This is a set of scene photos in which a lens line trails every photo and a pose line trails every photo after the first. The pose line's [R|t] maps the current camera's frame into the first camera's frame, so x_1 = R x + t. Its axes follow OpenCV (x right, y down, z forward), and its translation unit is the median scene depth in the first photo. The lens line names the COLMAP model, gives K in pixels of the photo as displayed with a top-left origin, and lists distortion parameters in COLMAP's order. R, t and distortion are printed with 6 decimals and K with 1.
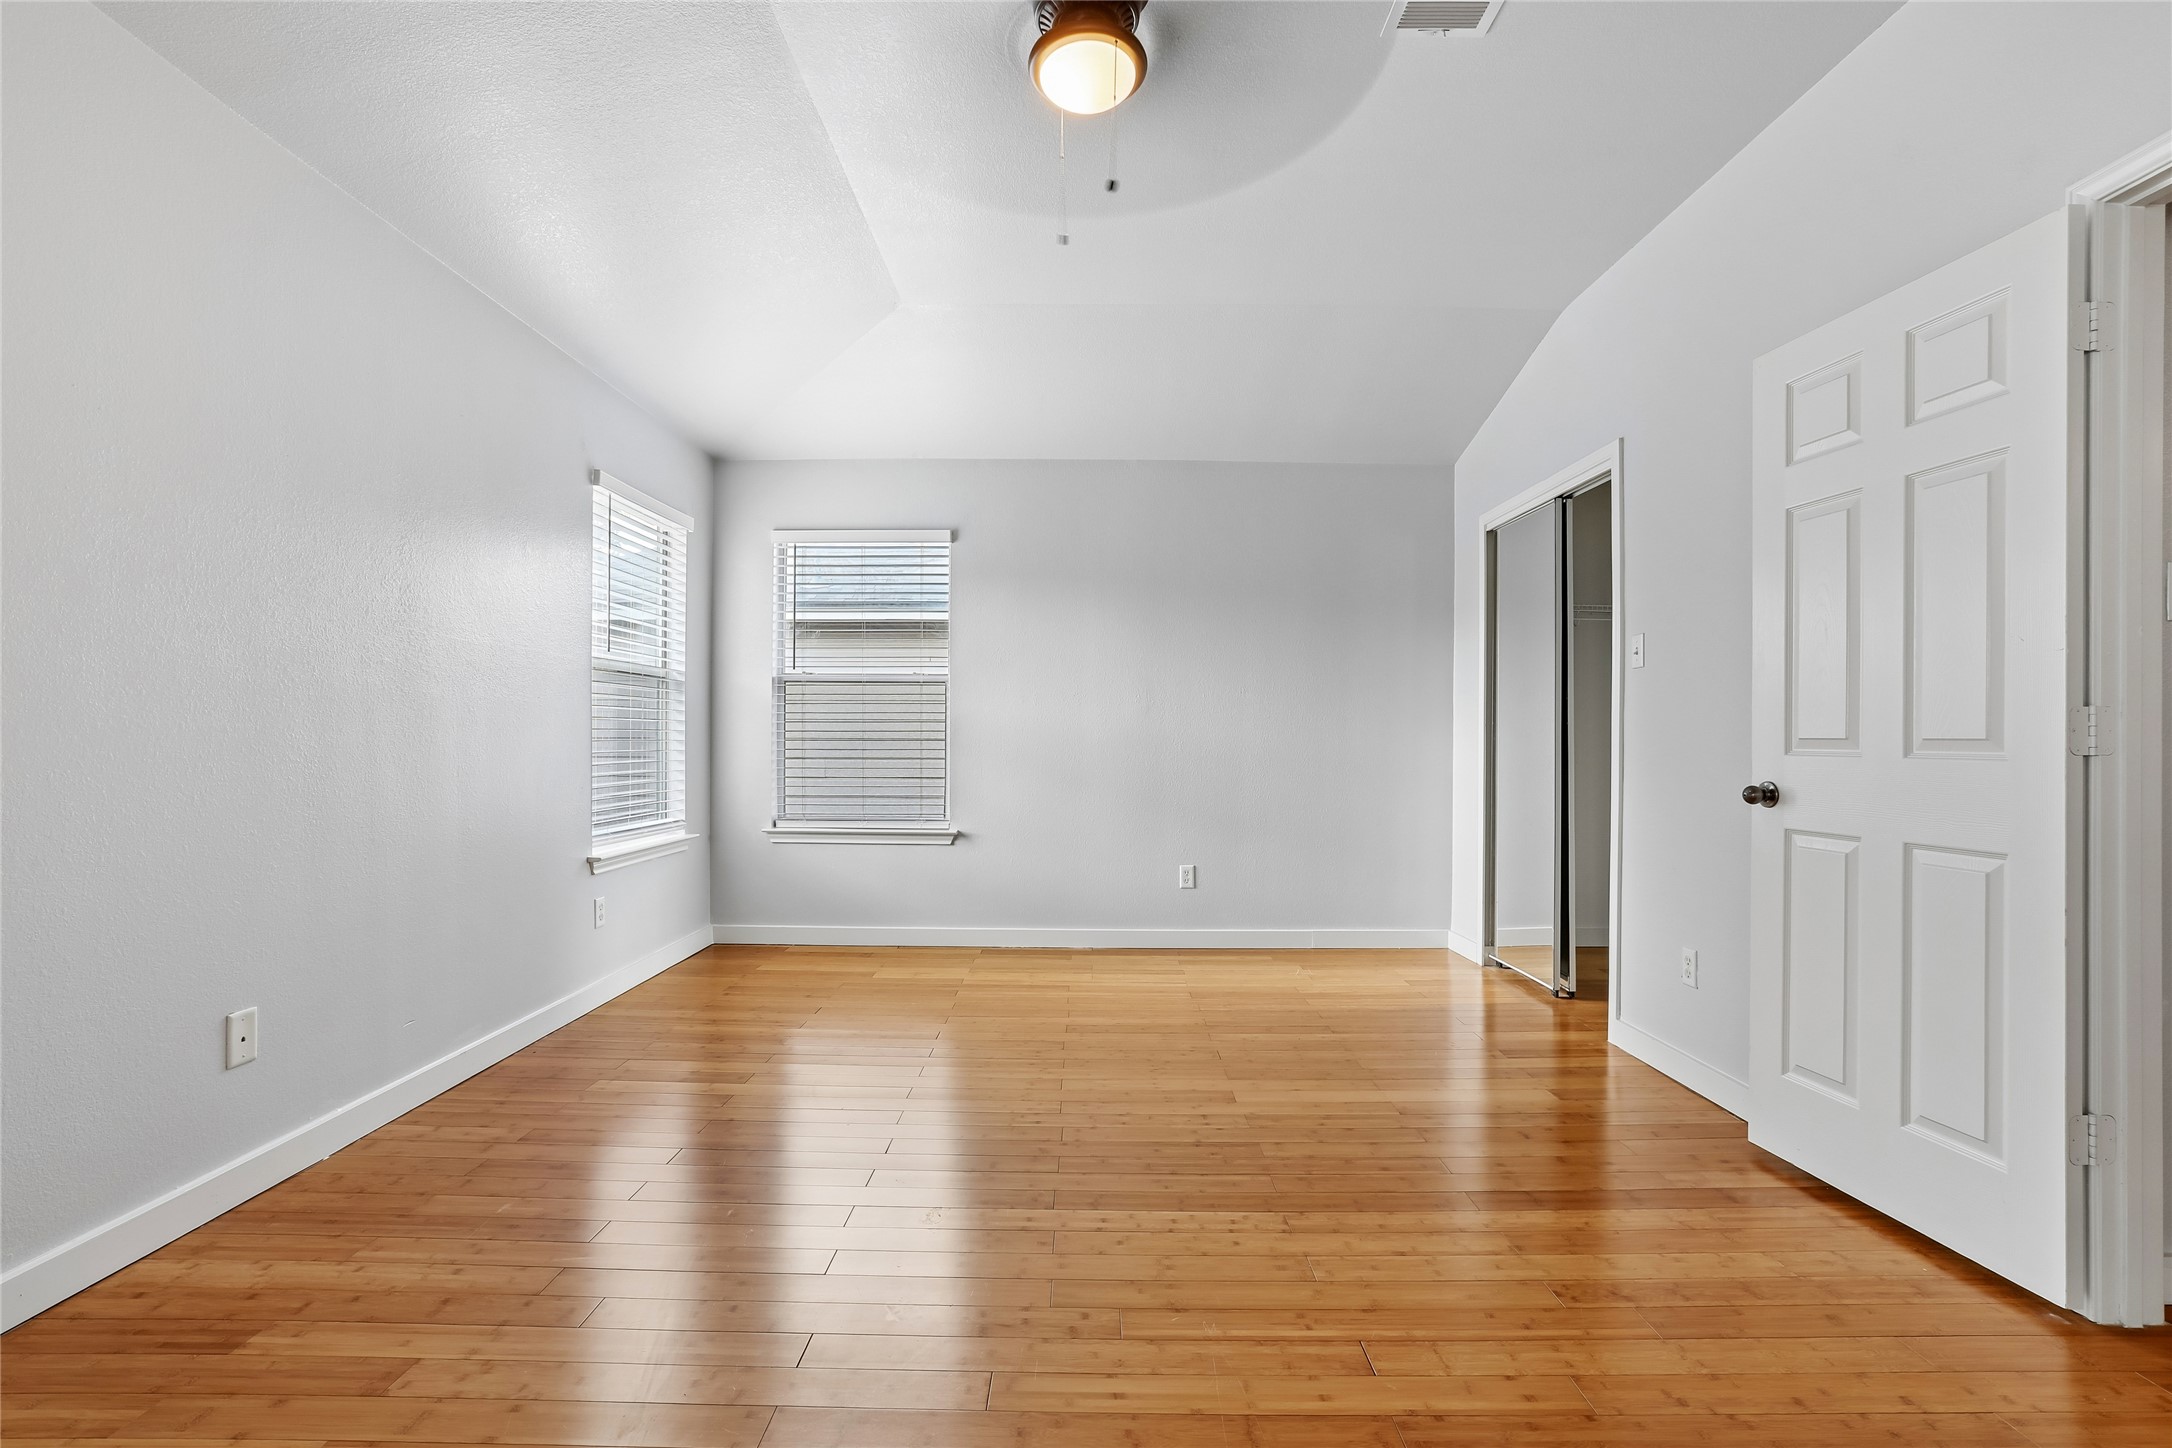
lens RADIAL K [[987.6, 0, 1086.0], [0, 987.6, 724.0], [0, 0, 1]] dist [-0.096409, 0.036671]
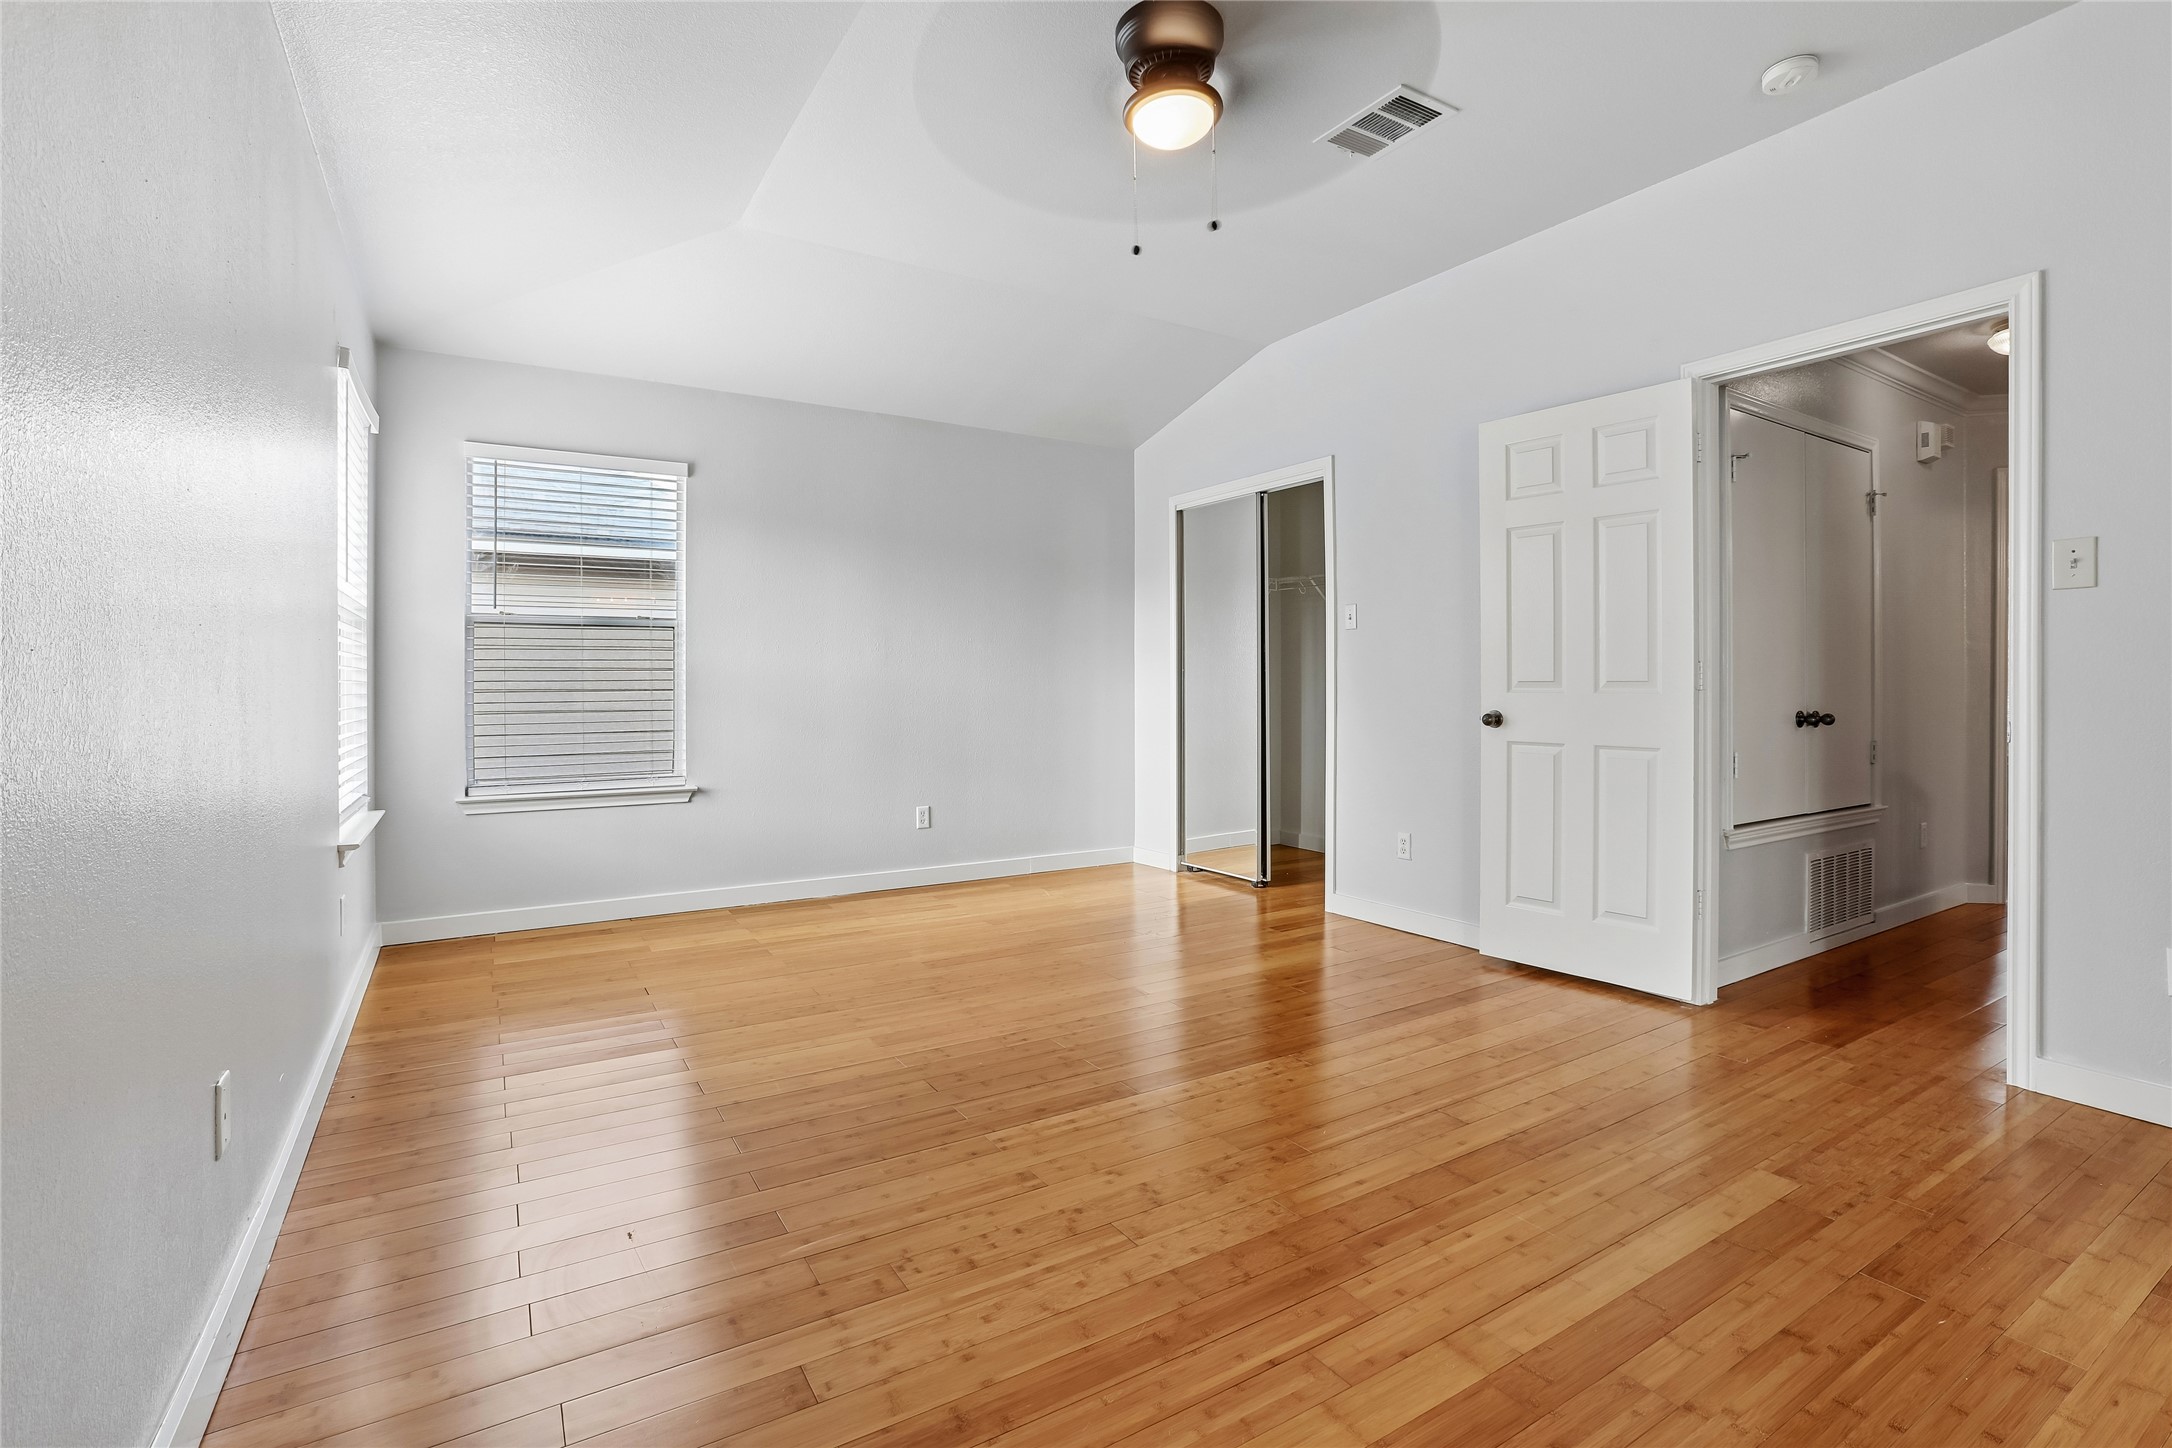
lens RADIAL K [[985.8, 0, 1088.8], [0, 985.8, 674.9], [0, 0, 1]] dist [-0.064855, 0.000271]
pose [[0.845875, -0.004565, 0.533362, -0.337283], [0.001701, 0.999981, 0.005861, -0.002663], [-0.533379, -0.004050, 0.845867, 0.023323]]
